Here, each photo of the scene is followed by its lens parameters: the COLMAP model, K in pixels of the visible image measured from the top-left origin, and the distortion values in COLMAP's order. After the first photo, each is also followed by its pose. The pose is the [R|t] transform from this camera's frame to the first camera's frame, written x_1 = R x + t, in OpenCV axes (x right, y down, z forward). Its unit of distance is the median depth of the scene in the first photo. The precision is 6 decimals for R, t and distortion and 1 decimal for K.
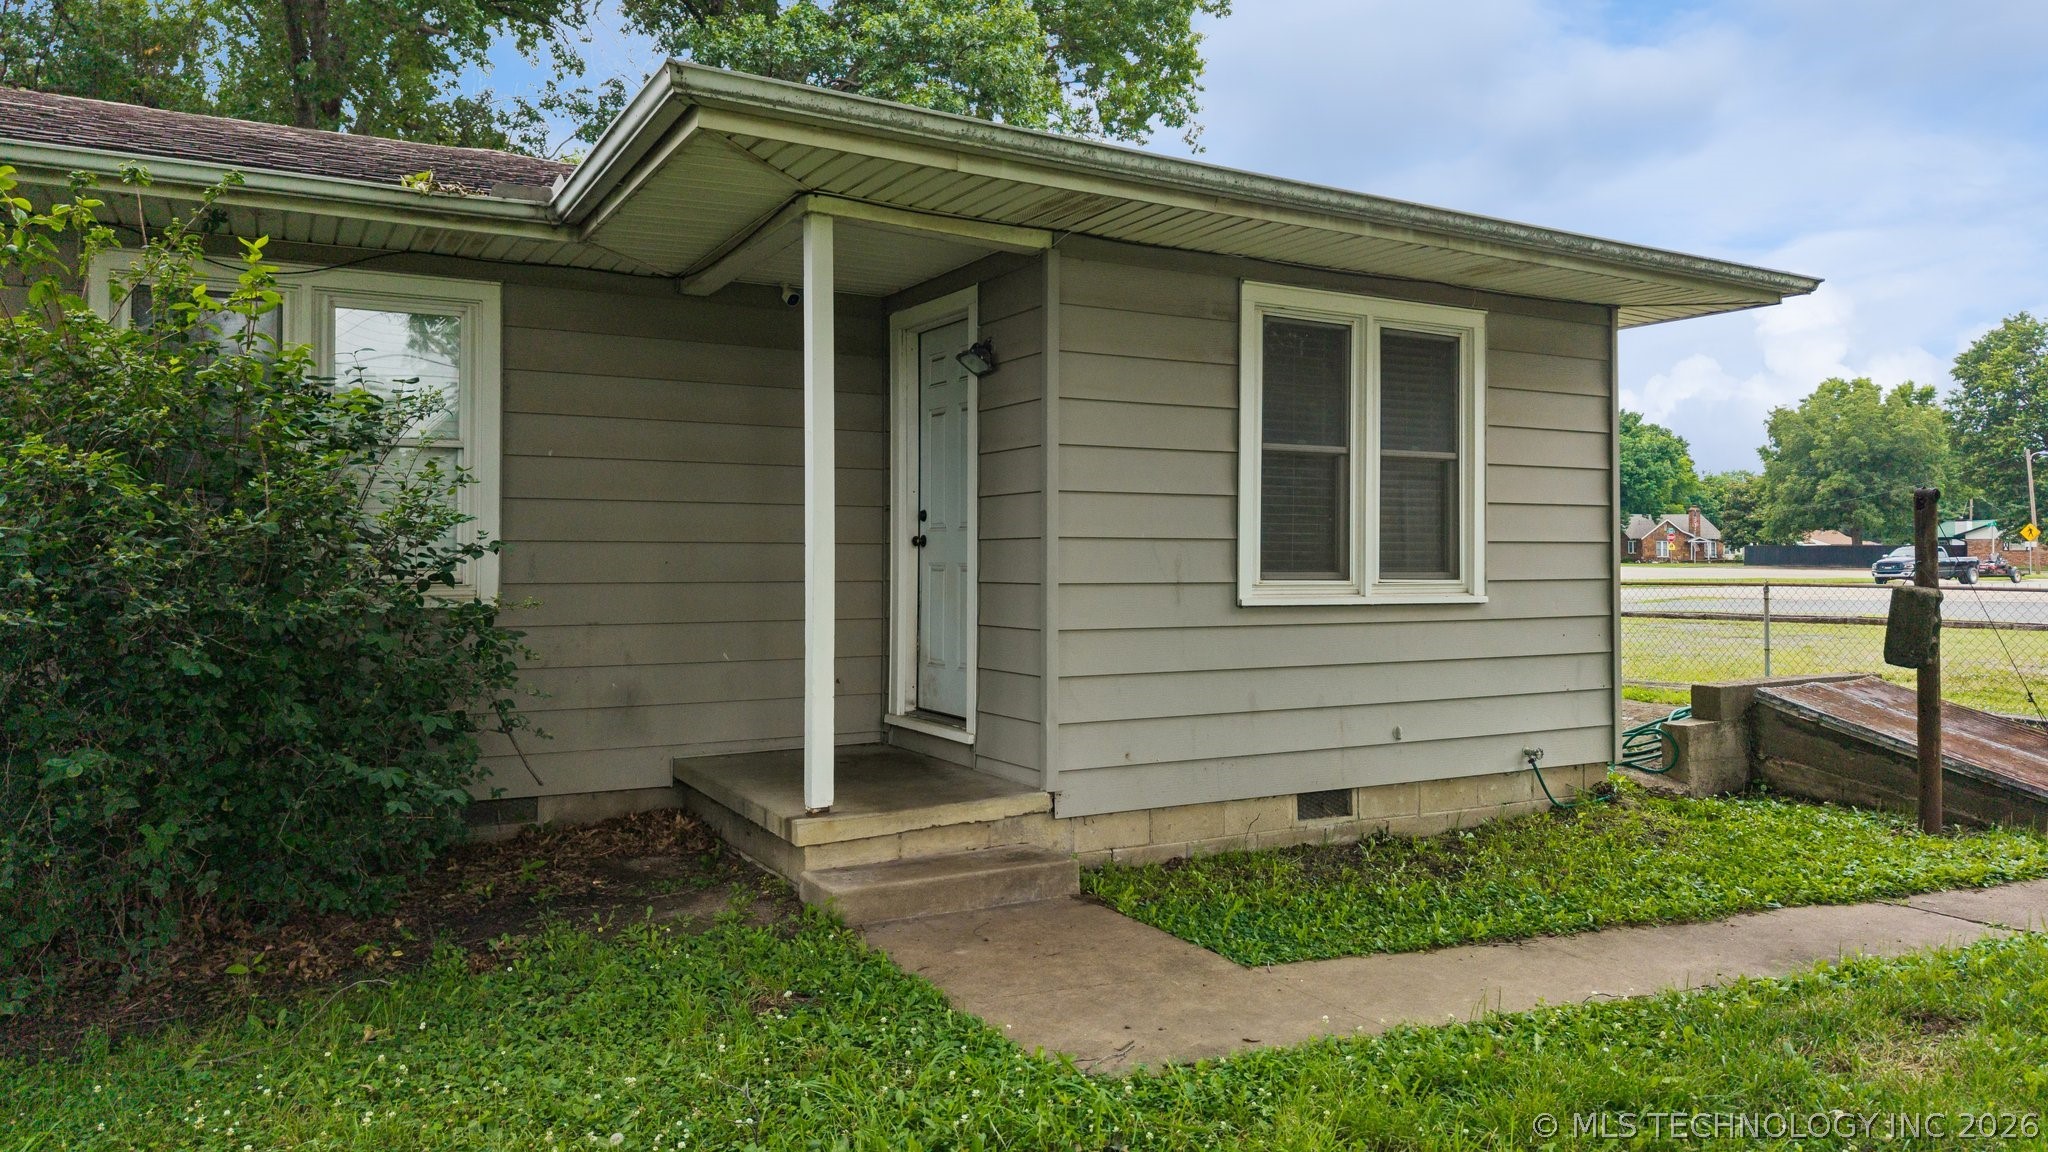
lens RADIAL K [[1391.2, 0, 1032.4], [0, 1391.2, 534.4], [0, 0, 1]] dist [0.012677, -0.010577]
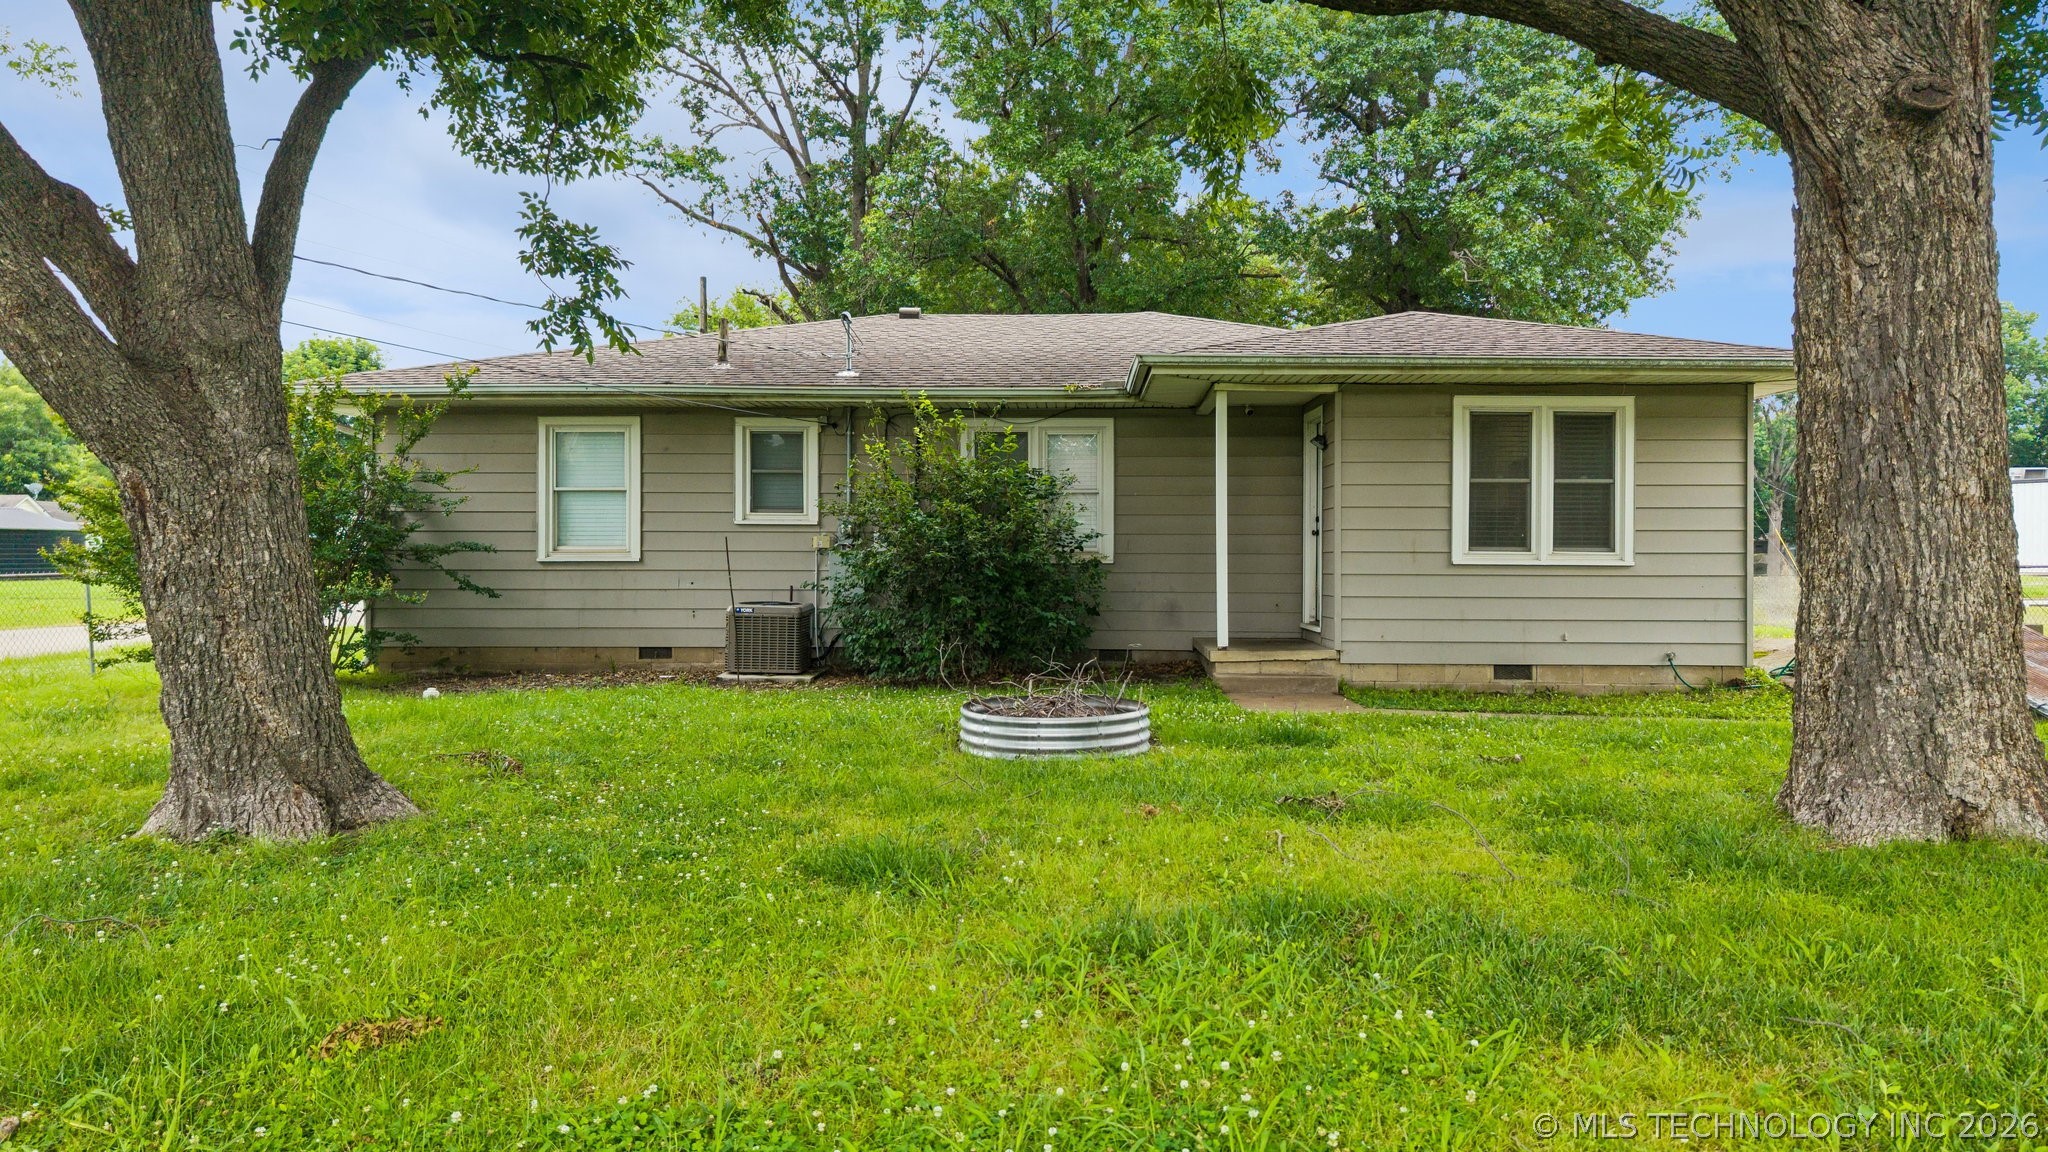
lens RADIAL K [[1391.2, 0, 1028.0], [0, 1391.2, 568.9], [0, 0, 1]] dist [0.012677, -0.010577]
pose [[0.855626, 0.003544, -0.517582, 0.608215], [0.007191, 0.999799, 0.018733, 0.016635], [0.517545, -0.019750, 0.855428, -0.909350]]
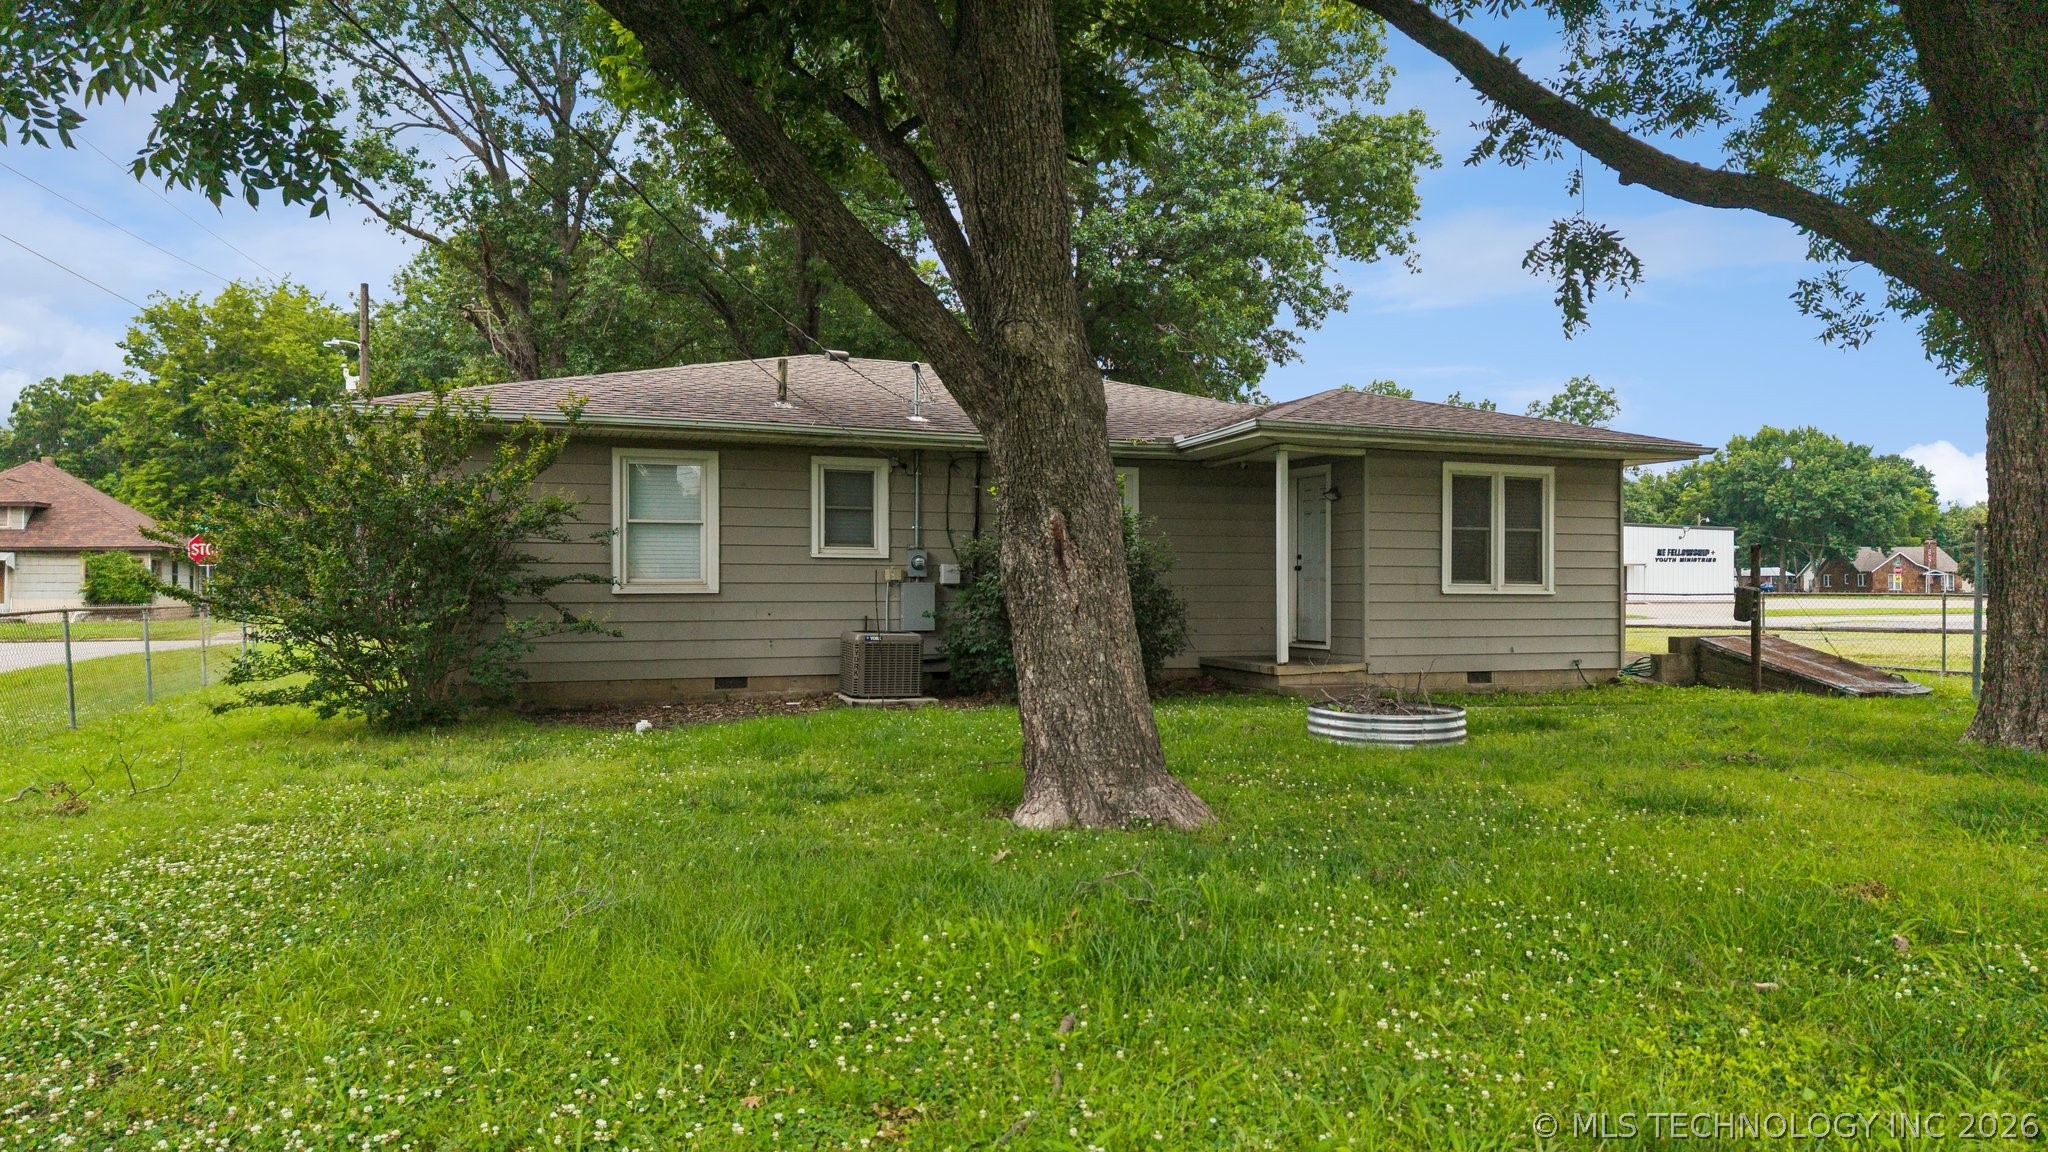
lens RADIAL K [[1391.2, 0, 1020.5], [0, 1391.2, 584.8], [0, 0, 1]] dist [0.012677, -0.010577]
pose [[0.988064, -0.002532, -0.154024, -0.196546], [0.004064, 0.999945, 0.009630, 0.008540], [0.153991, -0.010141, 0.988020, -1.459563]]
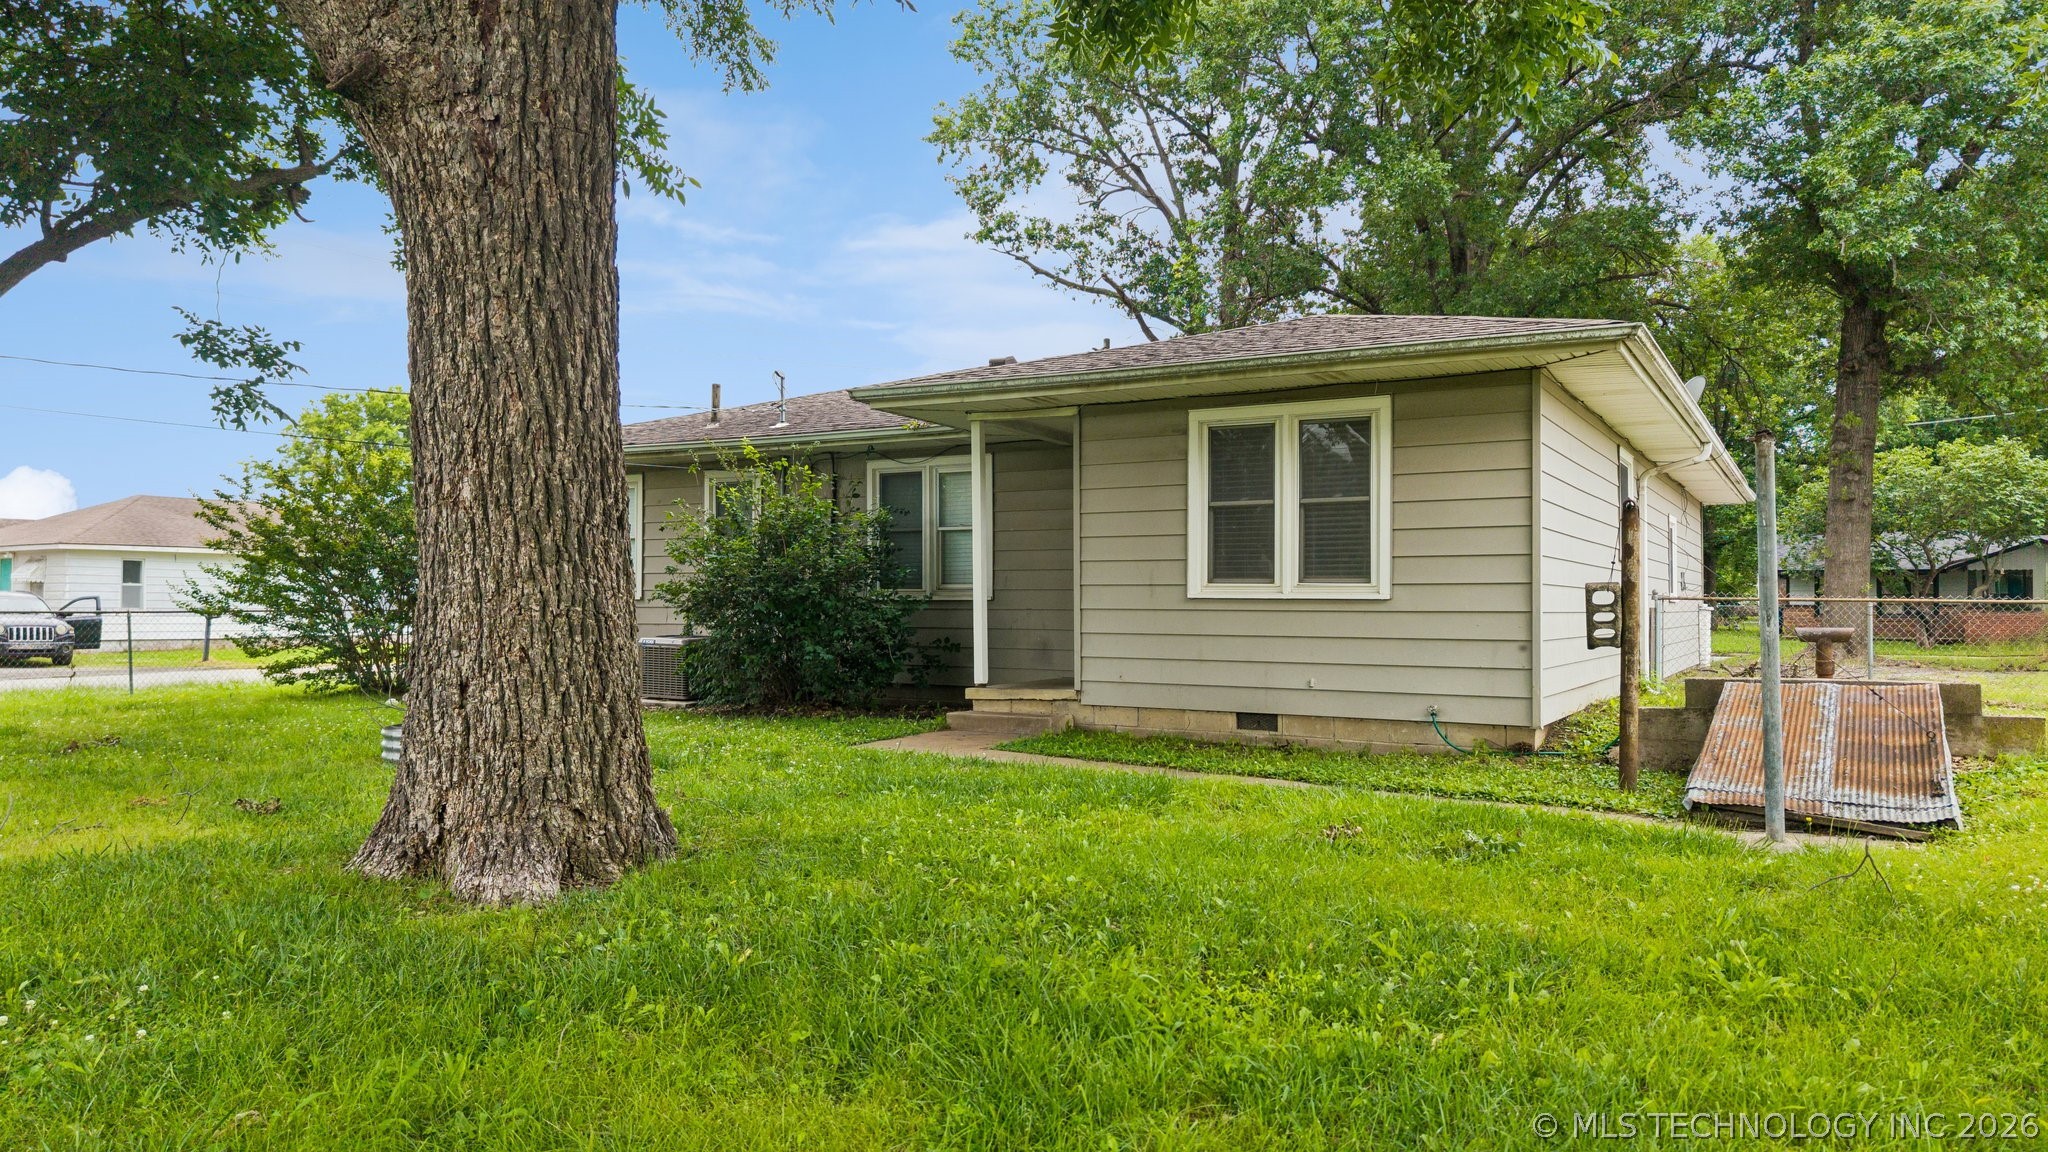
lens RADIAL K [[1391.2, 0, 1002.0], [0, 1391.2, 577.5], [0, 0, 1]] dist [0.012677, -0.010577]
pose [[0.481415, -0.020285, -0.876258, 1.461039], [0.008298, 0.999793, -0.018586, 0.053130], [0.876454, 0.001677, 0.481483, -0.037393]]
